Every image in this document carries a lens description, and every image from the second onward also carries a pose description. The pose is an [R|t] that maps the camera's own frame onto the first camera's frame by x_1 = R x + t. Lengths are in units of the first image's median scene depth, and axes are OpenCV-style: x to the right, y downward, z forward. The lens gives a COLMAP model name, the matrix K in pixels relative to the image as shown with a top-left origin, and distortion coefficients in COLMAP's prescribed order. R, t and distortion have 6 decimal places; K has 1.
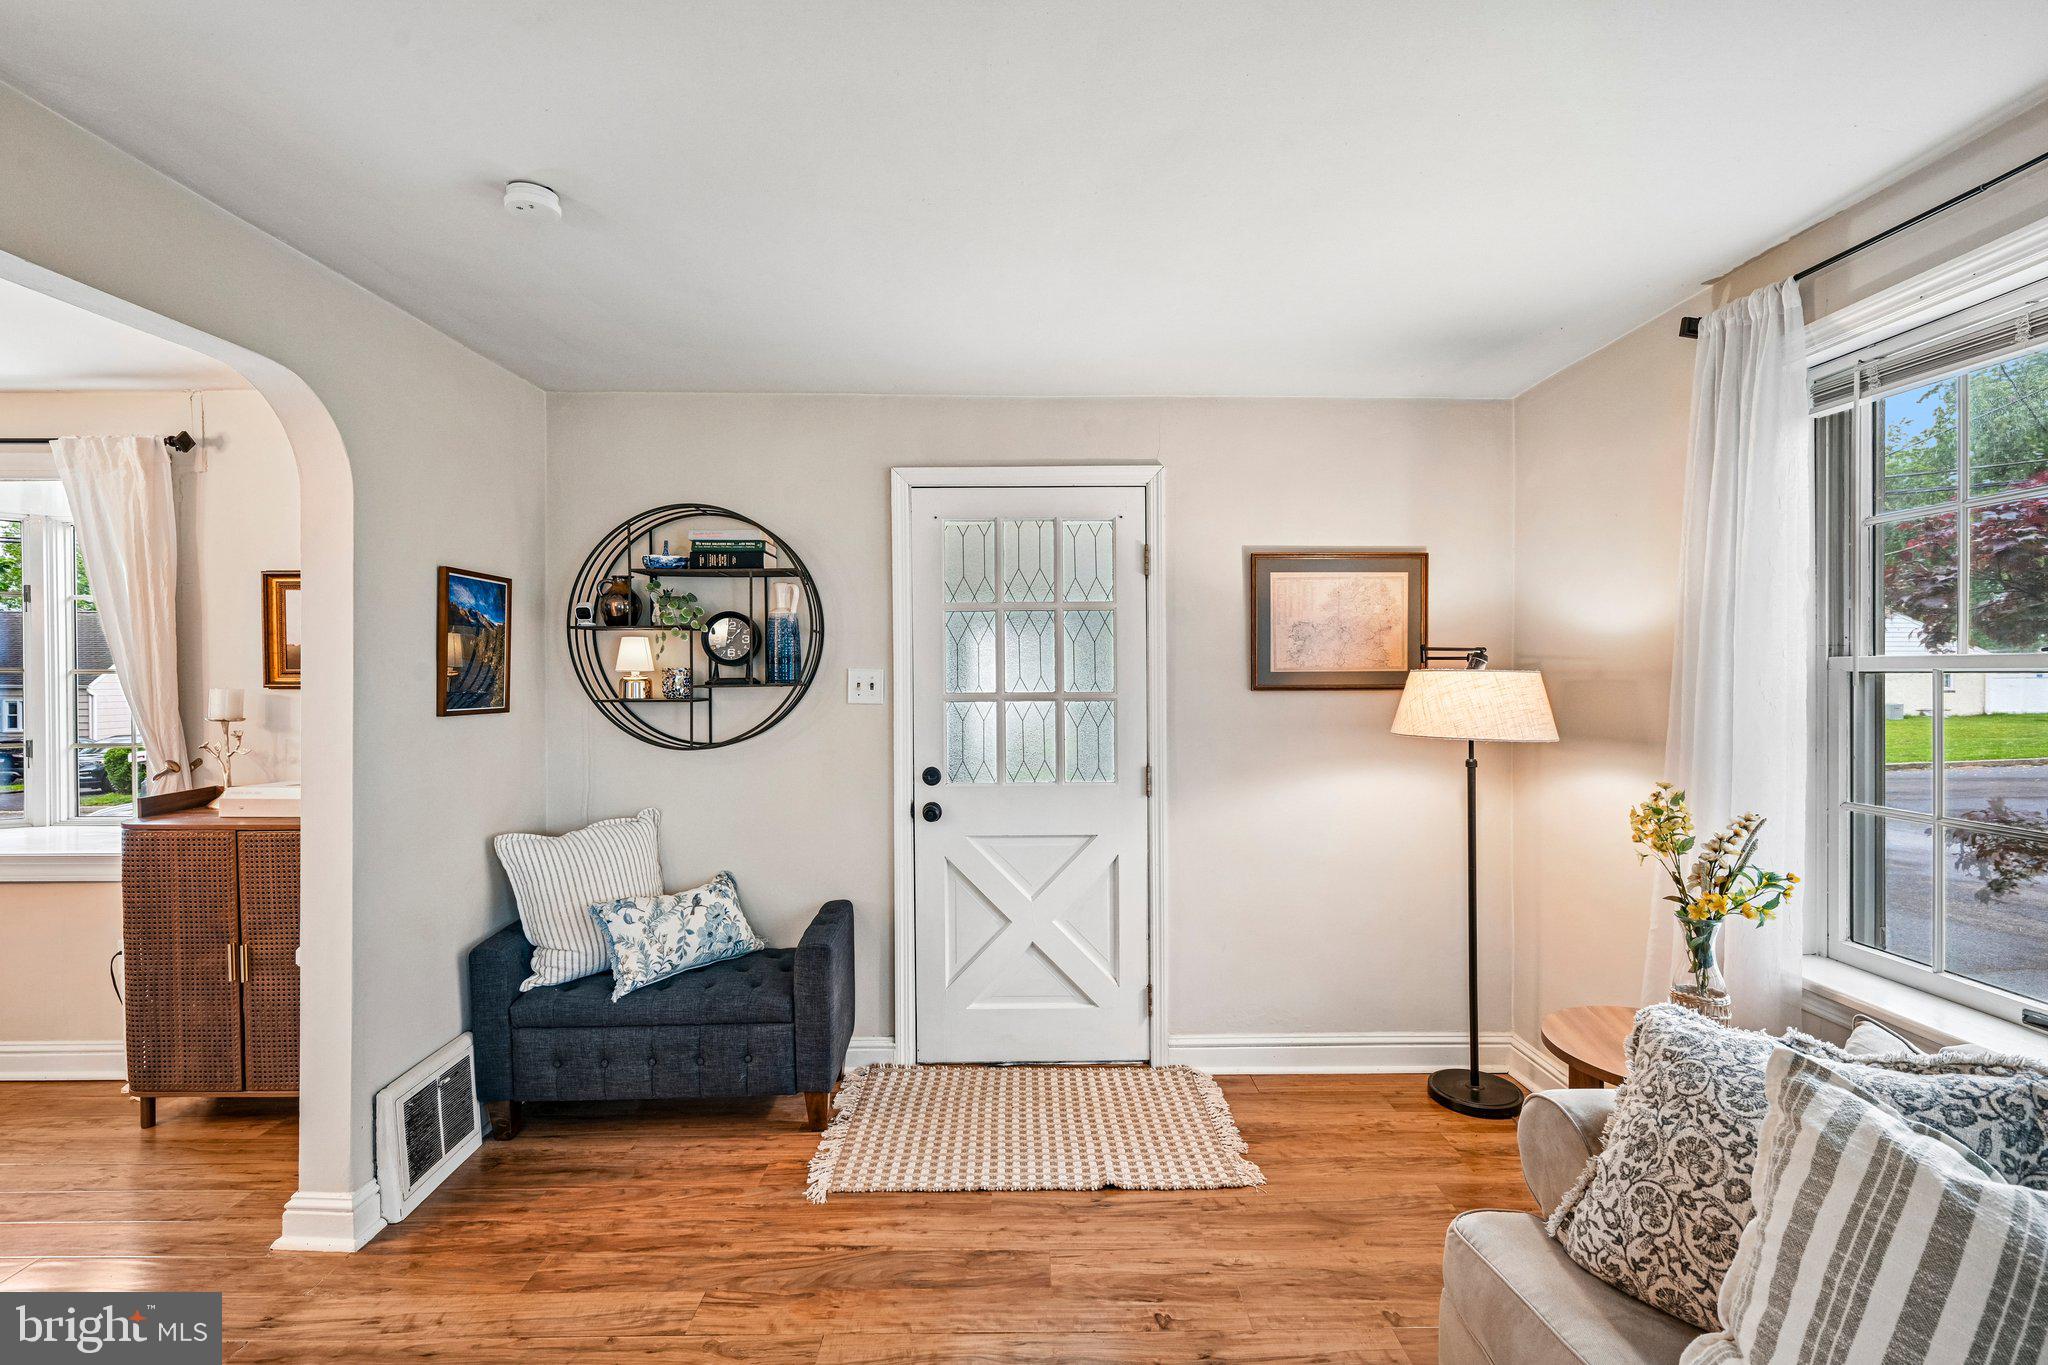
lens RADIAL K [[897.1, 0, 1026.9], [0, 897.1, 672.6], [0, 0, 1]] dist [0.001376, 0.000043]
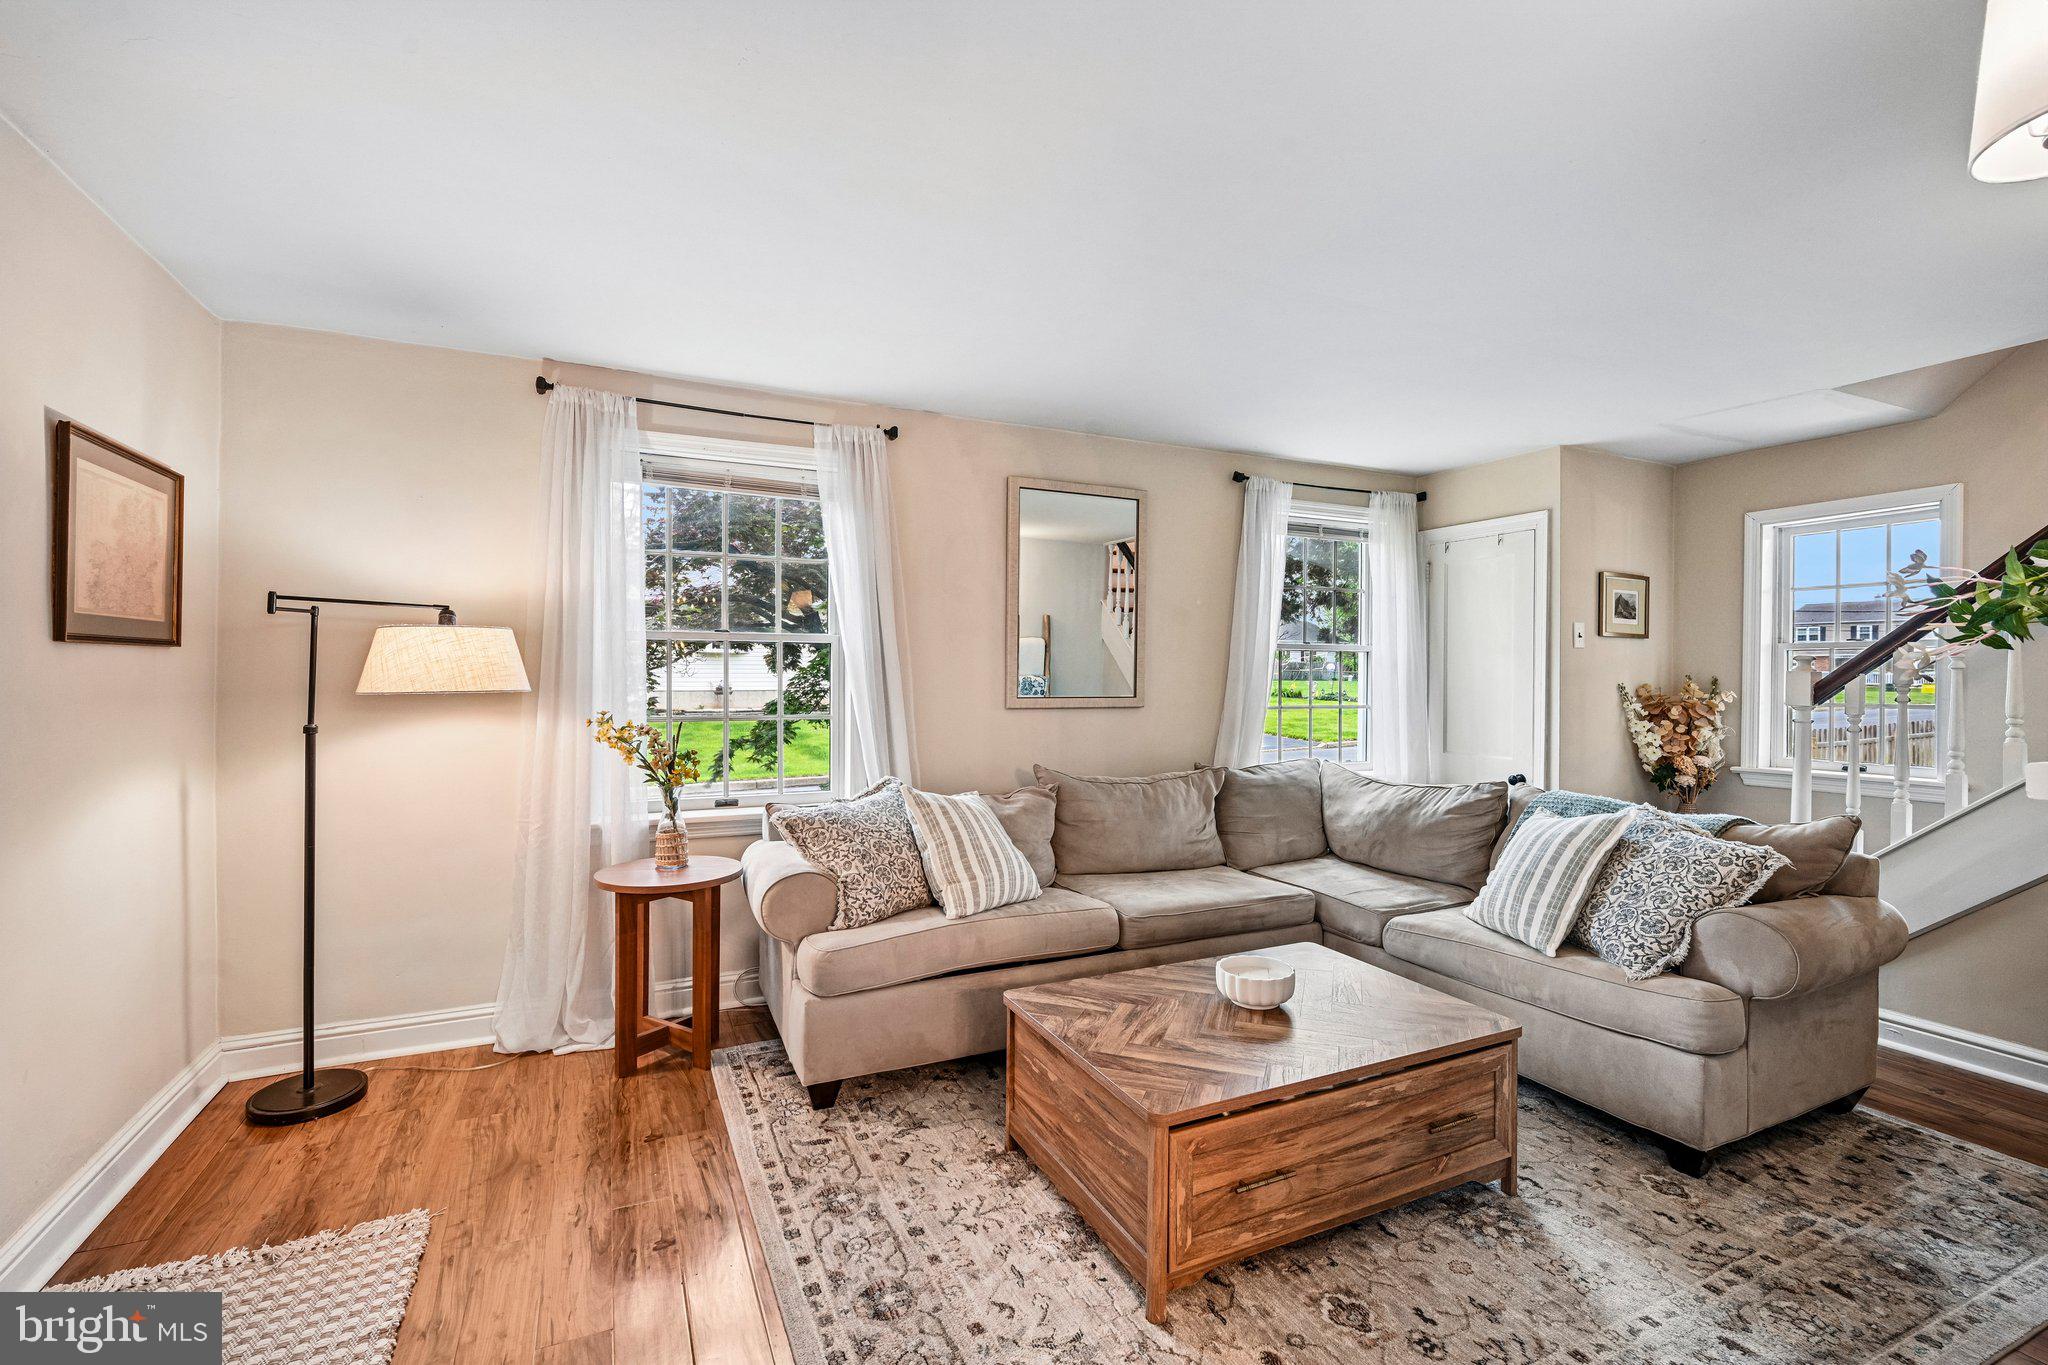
lens RADIAL K [[897.1, 0, 1022.8], [0, 897.1, 672.8], [0, 0, 1]] dist [0.001376, 0.000043]
pose [[-0.416132, 0.000033, 0.909304, -0.644338], [-0.004533, 0.999987, -0.002111, 0.044044], [-0.909293, -0.005000, -0.416127, 0.711291]]
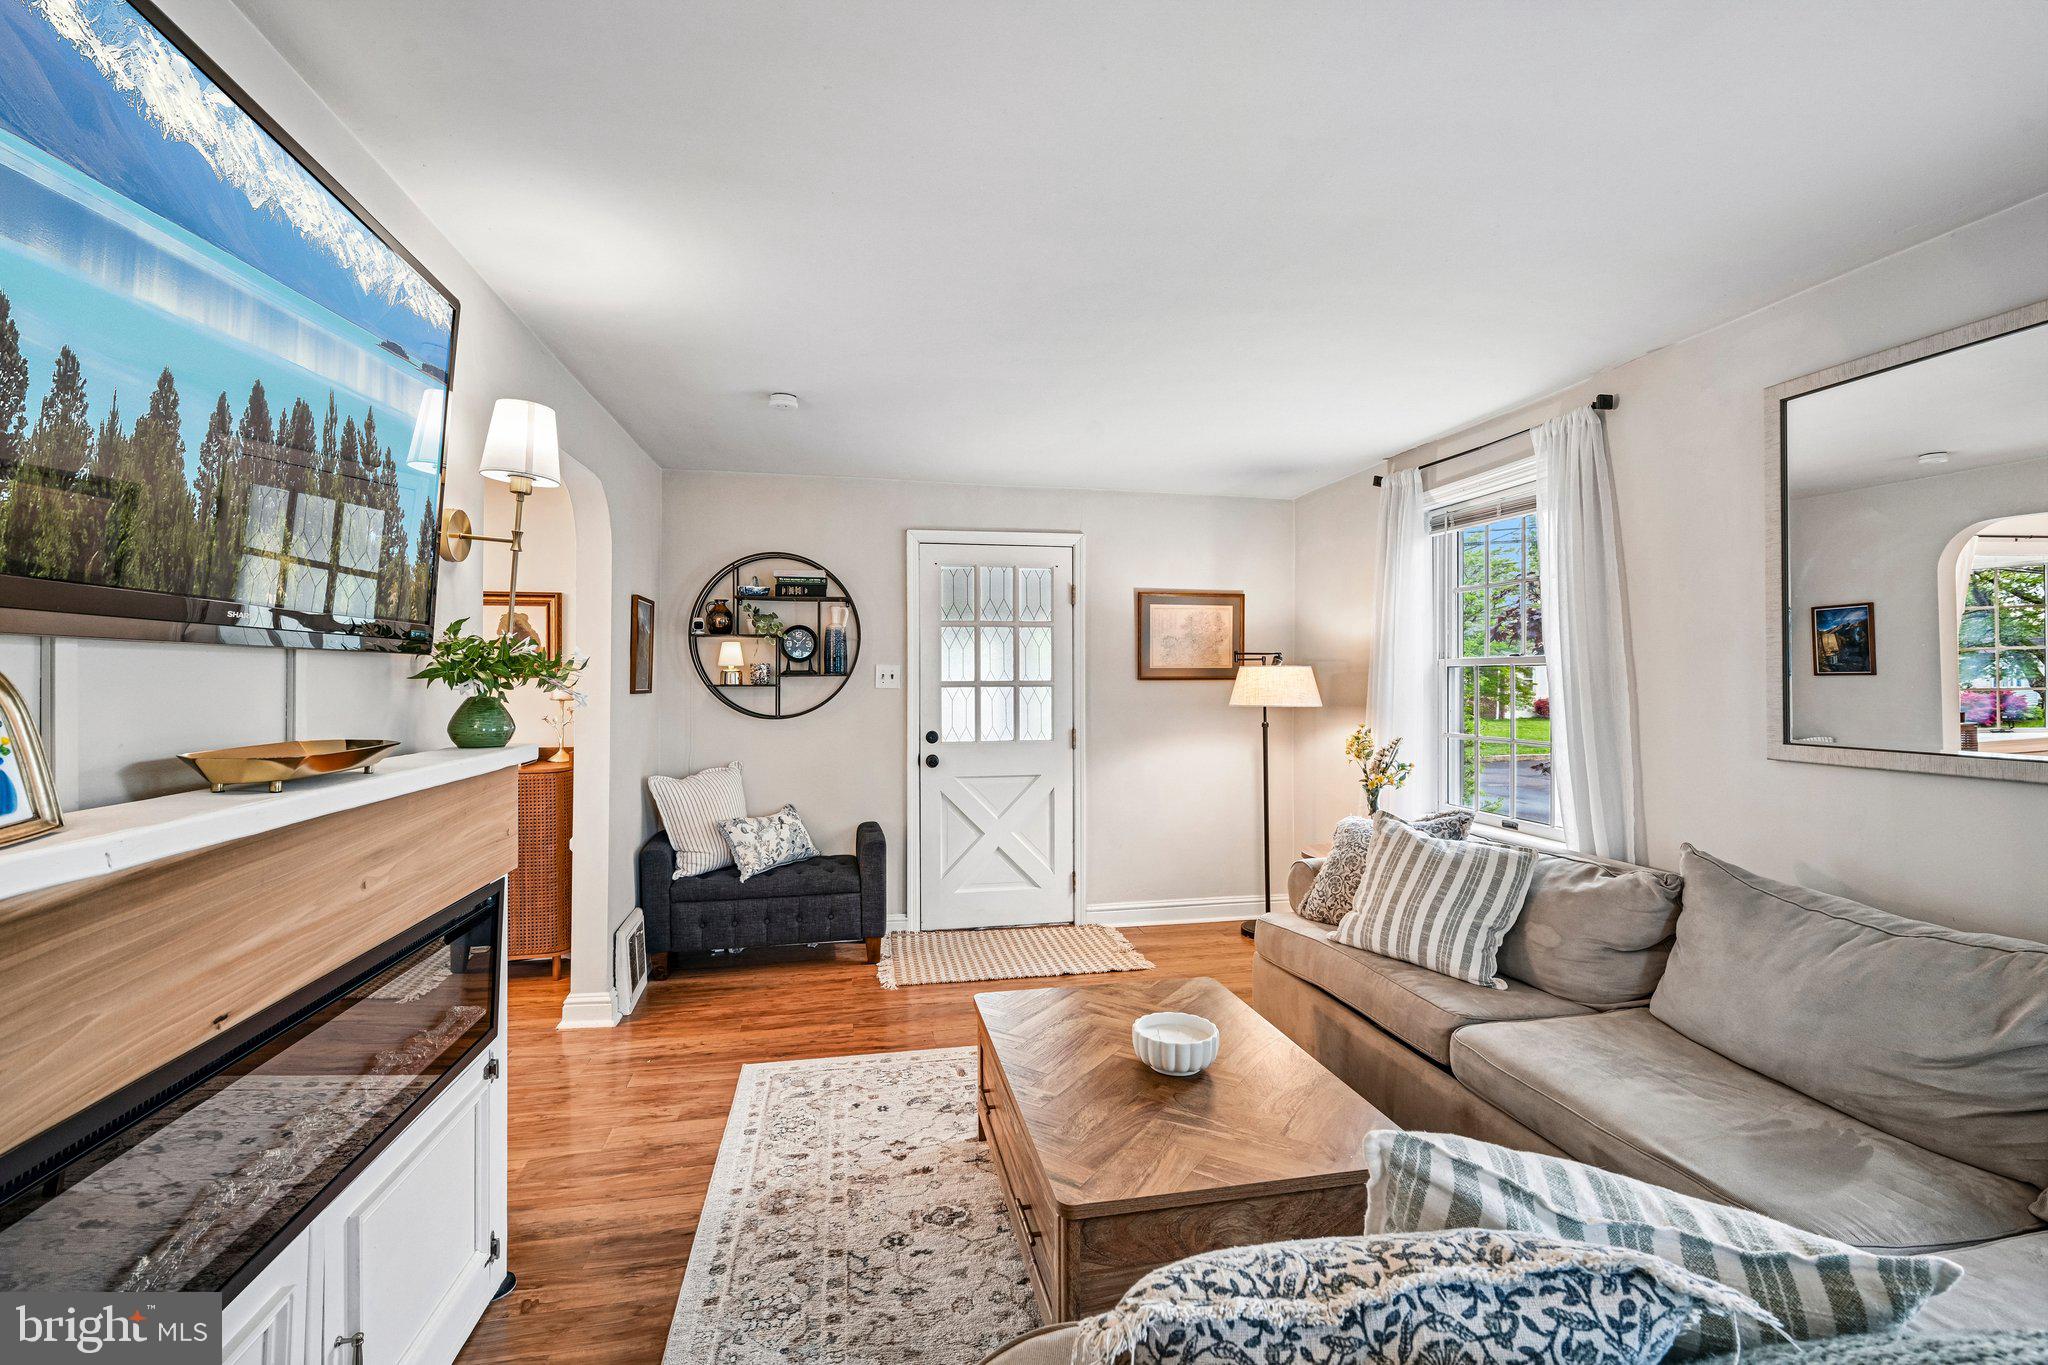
lens RADIAL K [[897.1, 0, 1028.4], [0, 897.1, 669.1], [0, 0, 1]] dist [0.001376, 0.000043]
pose [[0.981829, 0.004436, 0.189716, -0.251501], [-0.002265, 0.999929, -0.011663, 0.021215], [-0.189755, 0.011021, 0.981770, -0.533834]]
